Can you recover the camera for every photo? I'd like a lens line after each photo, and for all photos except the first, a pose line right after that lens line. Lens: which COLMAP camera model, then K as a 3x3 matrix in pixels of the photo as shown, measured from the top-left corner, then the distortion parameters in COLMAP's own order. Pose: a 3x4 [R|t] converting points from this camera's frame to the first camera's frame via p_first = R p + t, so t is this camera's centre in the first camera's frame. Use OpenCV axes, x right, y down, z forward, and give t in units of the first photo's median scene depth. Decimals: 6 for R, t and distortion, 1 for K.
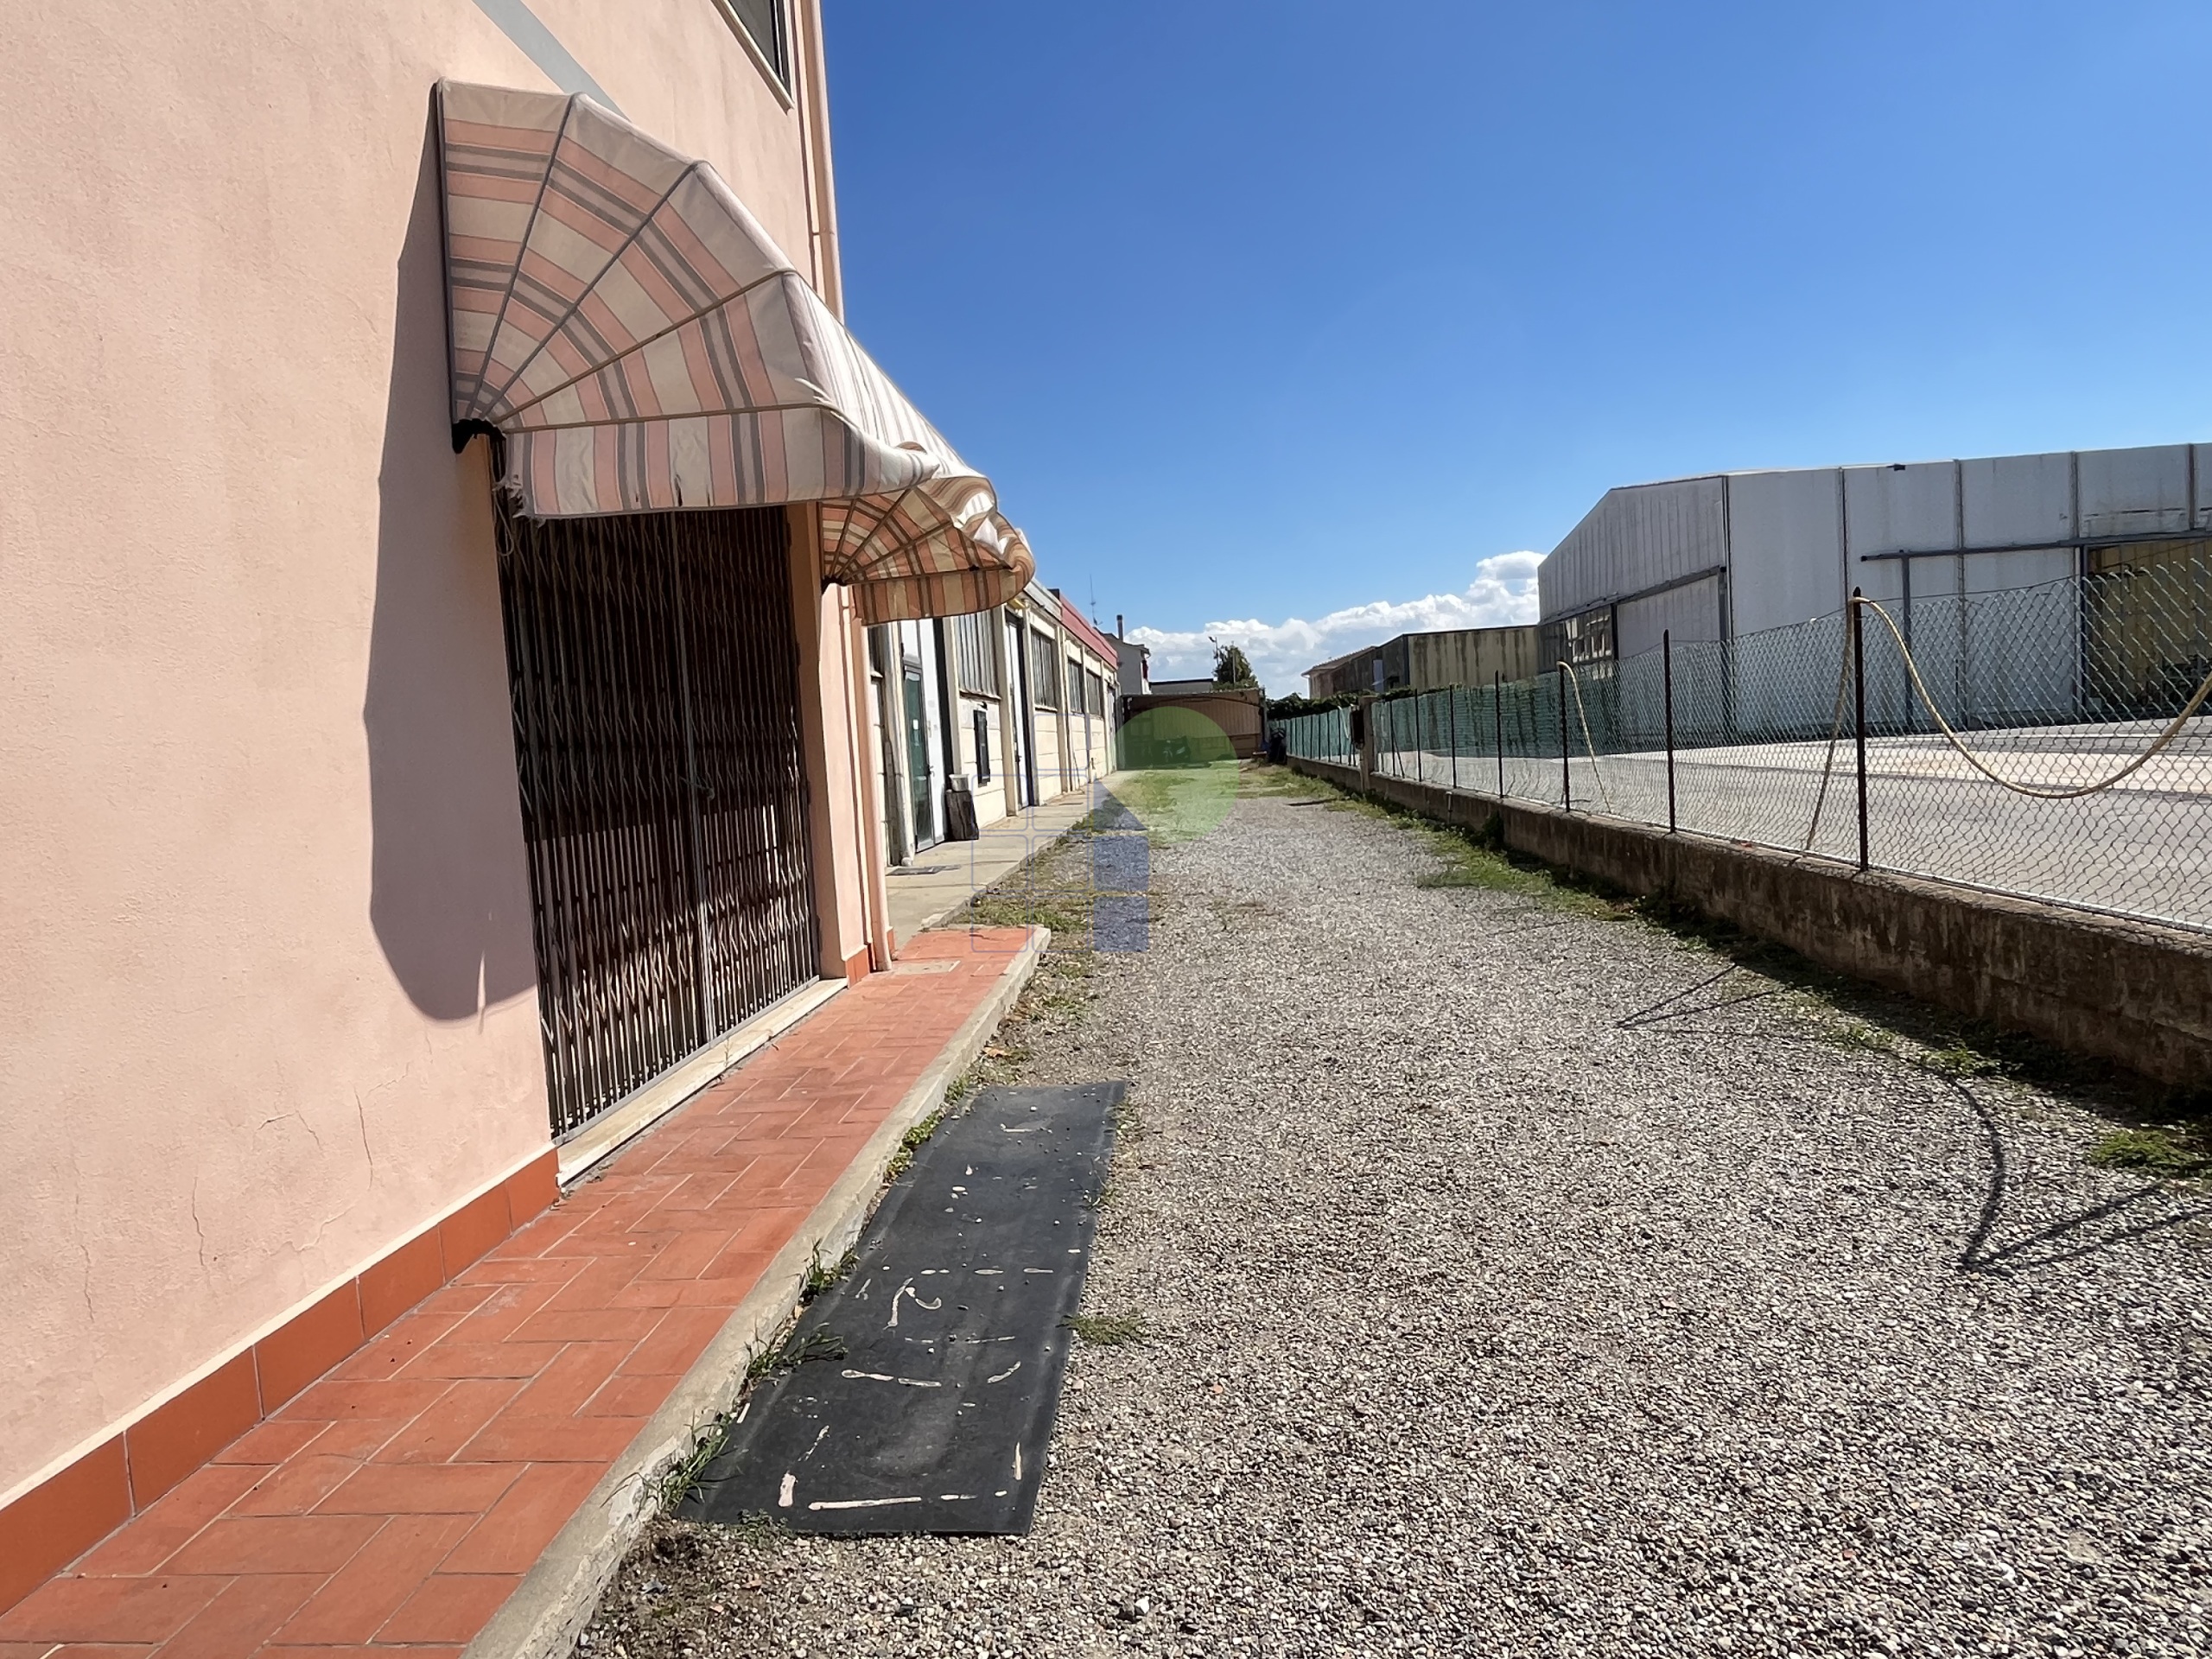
lens RADIAL K [[1319.3, 0, 1100.6], [0, 1319.3, 827.6], [0, 0, 1]] dist [-0.004033, -0.003504]
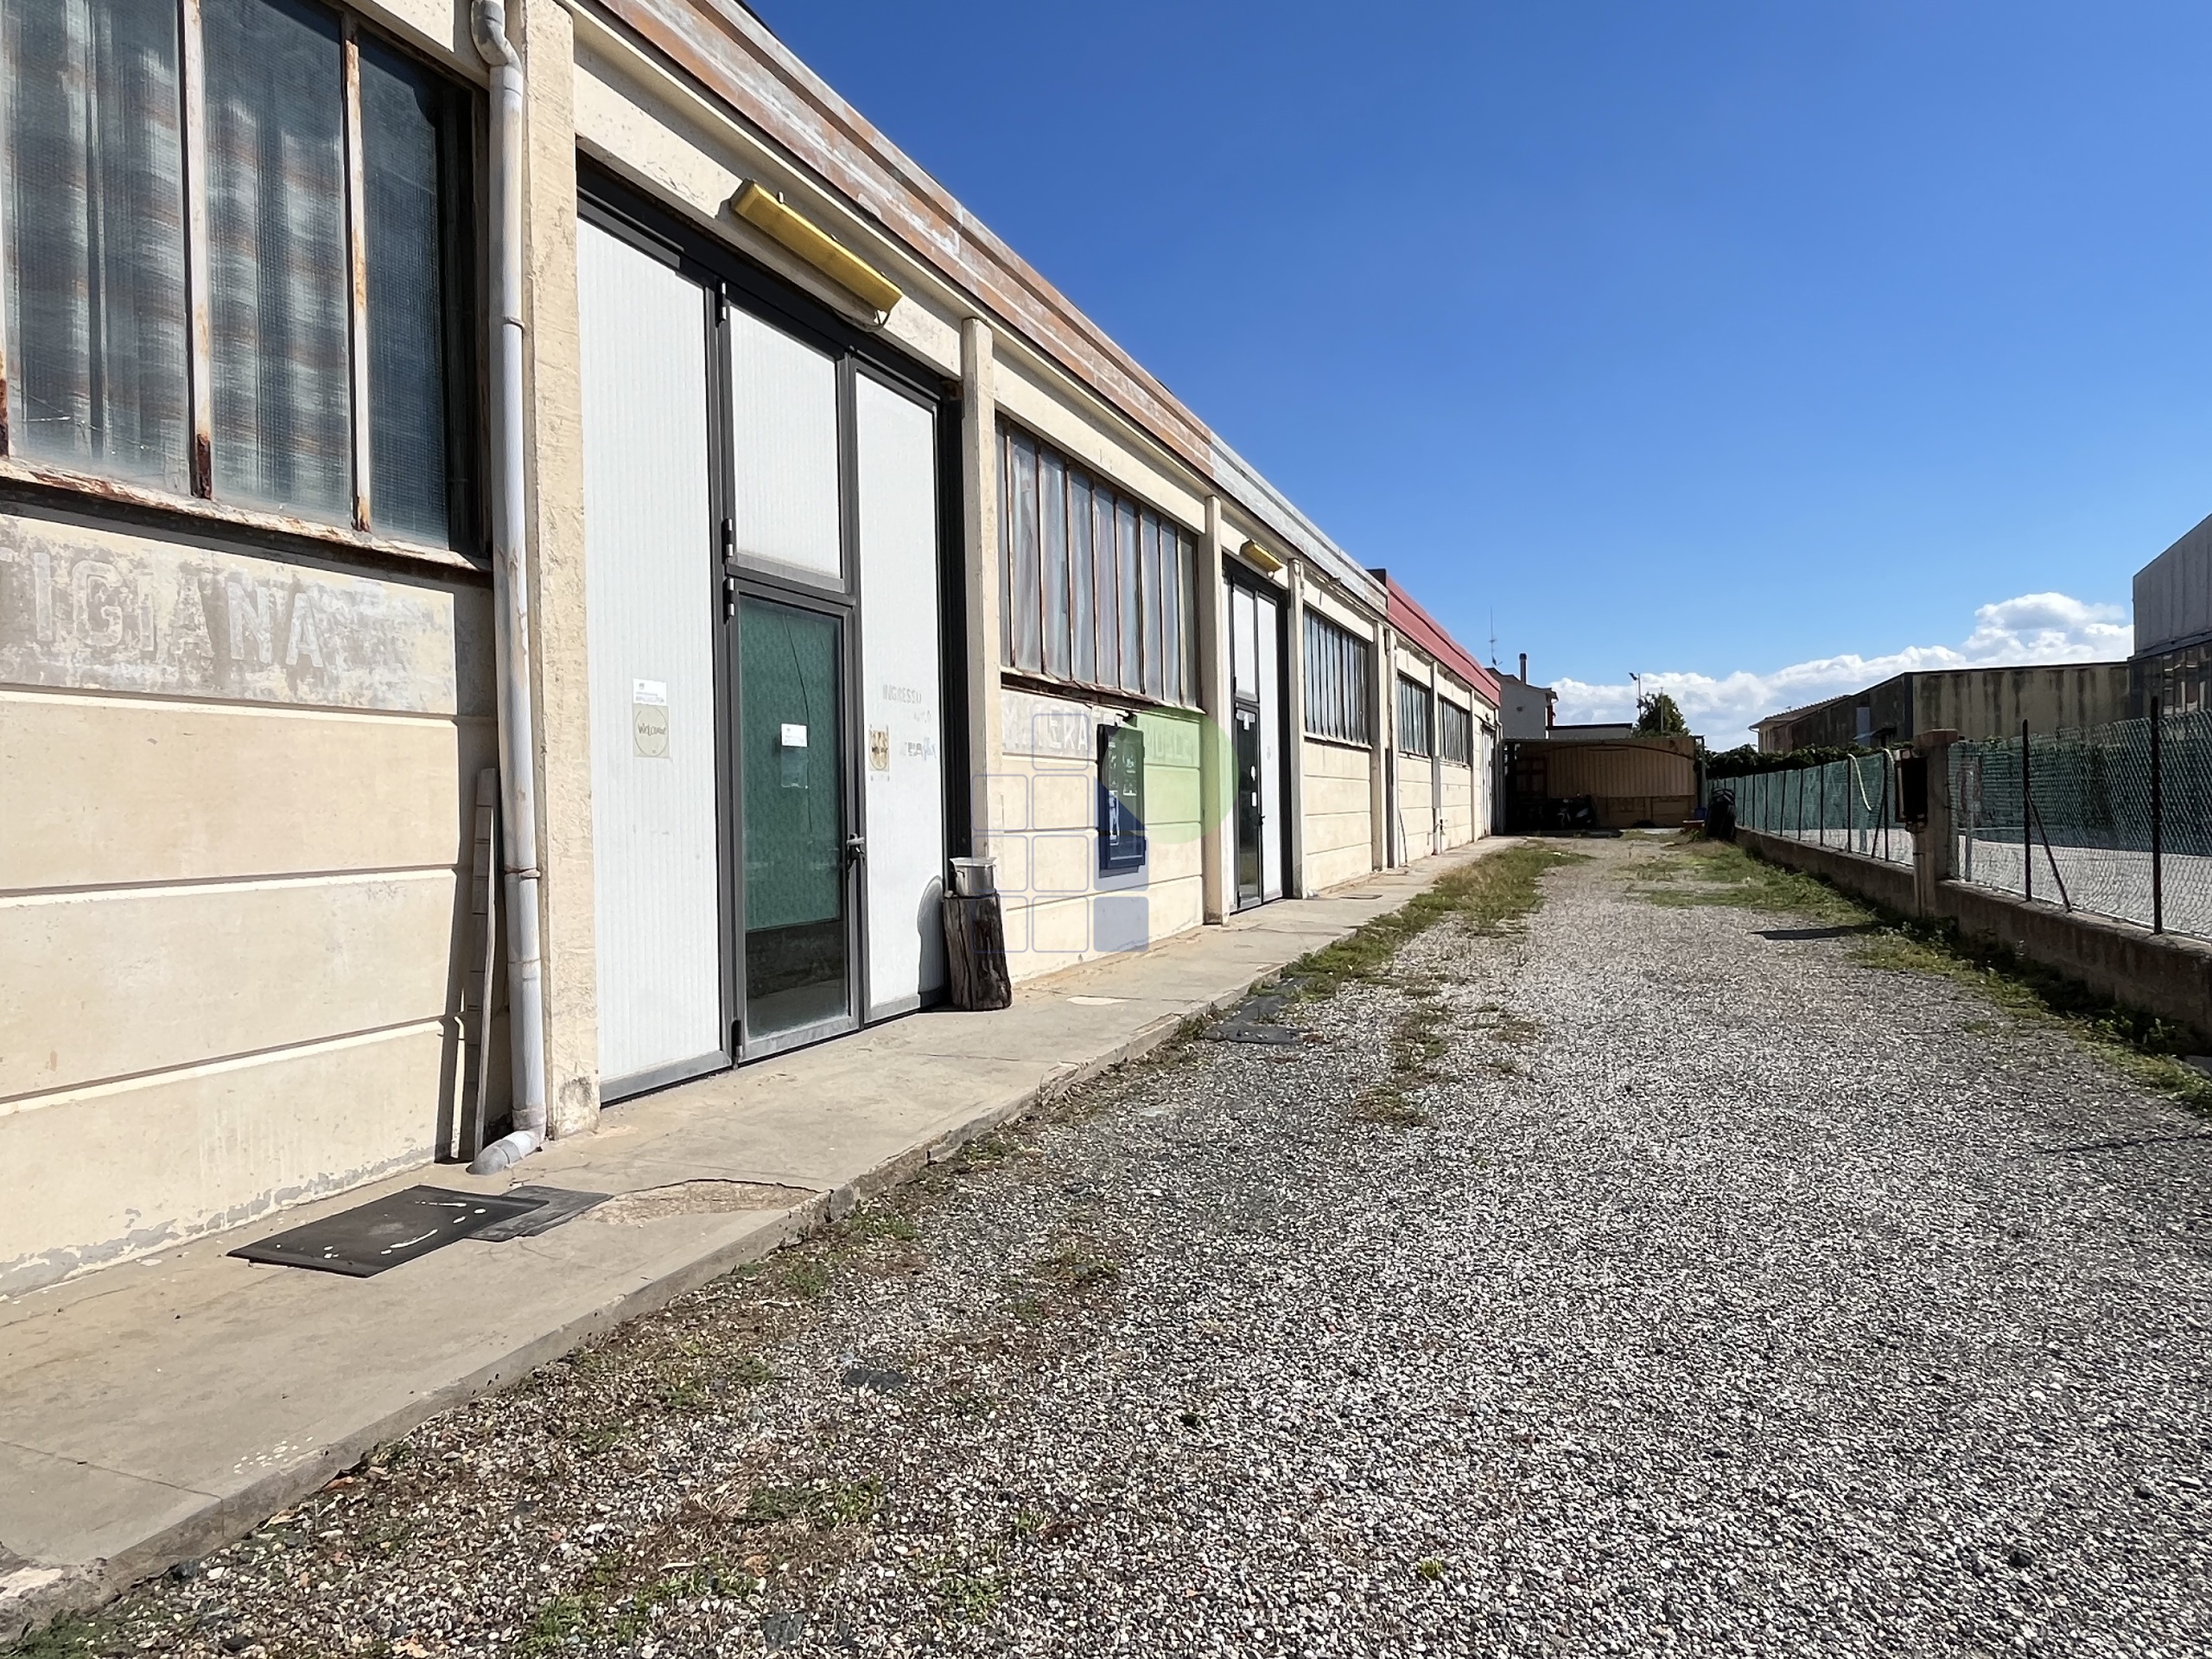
lens RADIAL K [[1319.3, 0, 1100.6], [0, 1319.3, 827.6], [0, 0, 1]] dist [-0.004033, -0.003504]
pose [[0.954431, 0.049213, -0.294345, 0.024053], [-0.059745, 0.997851, -0.026891, -0.015580], [0.292389, 0.043251, 0.955321, 0.223865]]
